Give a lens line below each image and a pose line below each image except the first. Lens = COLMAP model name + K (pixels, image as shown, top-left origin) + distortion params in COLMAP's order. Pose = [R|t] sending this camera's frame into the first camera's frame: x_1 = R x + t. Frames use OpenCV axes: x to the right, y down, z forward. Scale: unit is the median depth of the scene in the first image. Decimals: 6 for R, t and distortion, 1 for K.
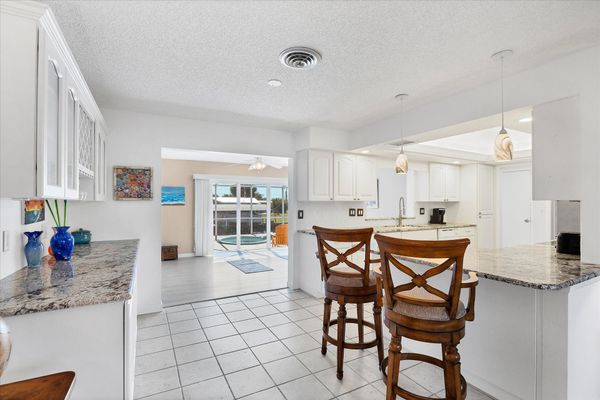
lens RADIAL K [[278.6, 0, 298.1], [0, 278.6, 203.8], [0, 0, 1]] dist [-0.008055, 0.000317]
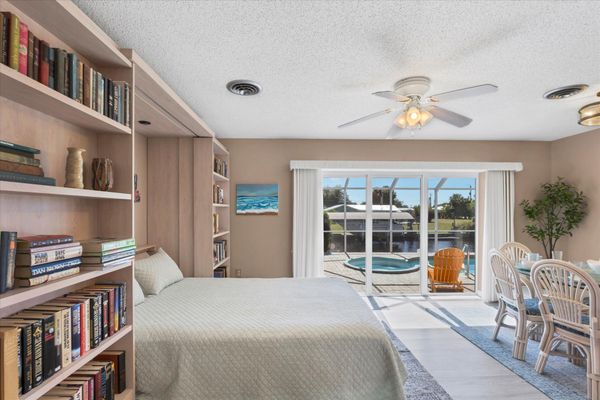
lens RADIAL K [[278.6, 0, 309.6], [0, 278.6, 211.6], [0, 0, 1]] dist [-0.008055, 0.000317]
pose [[0.901326, -0.001455, -0.433138, -0.074825], [0.001623, 0.999999, 0.000018, -0.000921], [0.433138, -0.000719, 0.901327, 0.423517]]
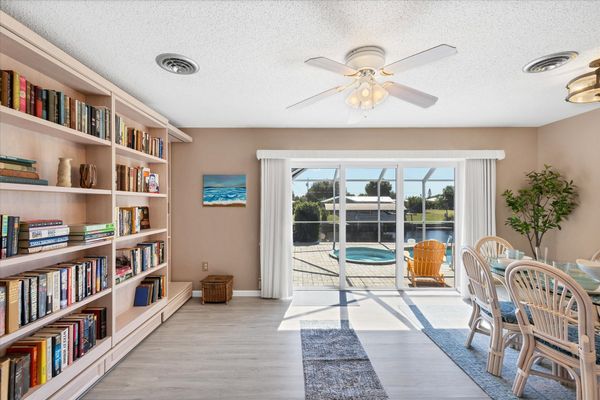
lens RADIAL K [[259.5, 0, 304.1], [0, 259.5, 202.5], [0, 0, 1]] dist [0.011214, 0.000098]
pose [[0.889882, -0.003787, -0.456175, -0.045153], [0.003415, 0.999993, -0.001639, -0.000792], [0.456178, -0.000100, 0.889888, 0.495838]]
